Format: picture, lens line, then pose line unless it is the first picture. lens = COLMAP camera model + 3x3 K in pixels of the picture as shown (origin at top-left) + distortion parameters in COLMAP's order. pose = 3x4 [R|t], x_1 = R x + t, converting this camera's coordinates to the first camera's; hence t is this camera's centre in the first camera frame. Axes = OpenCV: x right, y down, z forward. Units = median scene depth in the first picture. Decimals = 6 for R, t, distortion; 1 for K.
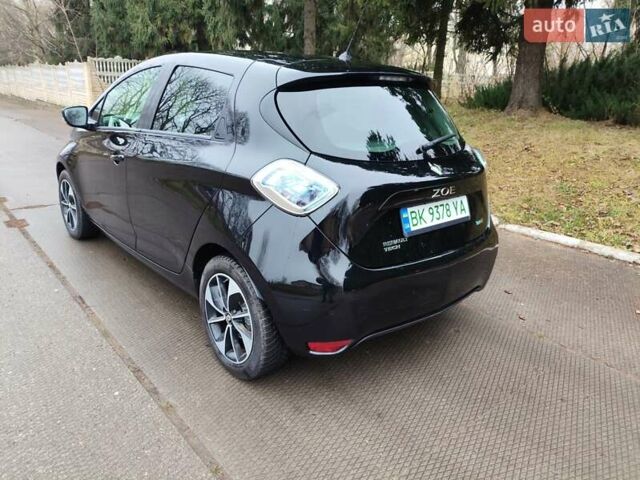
lens RADIAL K [[475.9, 0, 320.0], [0, 475.9, 240.0], [0, 0, 1]] dist [0.062548, -0.083291]
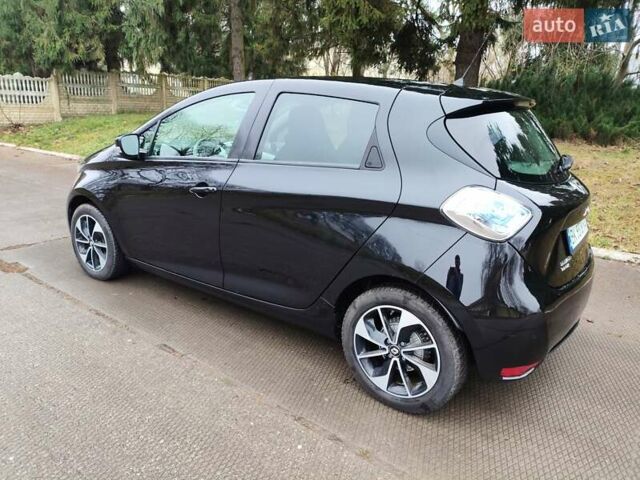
lens RADIAL K [[478.3, 0, 320.0], [0, 478.3, 240.0], [0, 0, 1]] dist [0.034750, -0.000428]
pose [[0.979736, -0.063501, 0.189961, -0.292908], [0.069757, 0.997214, -0.026422, -0.026214], [-0.187754, 0.039138, 0.981436, 0.040505]]
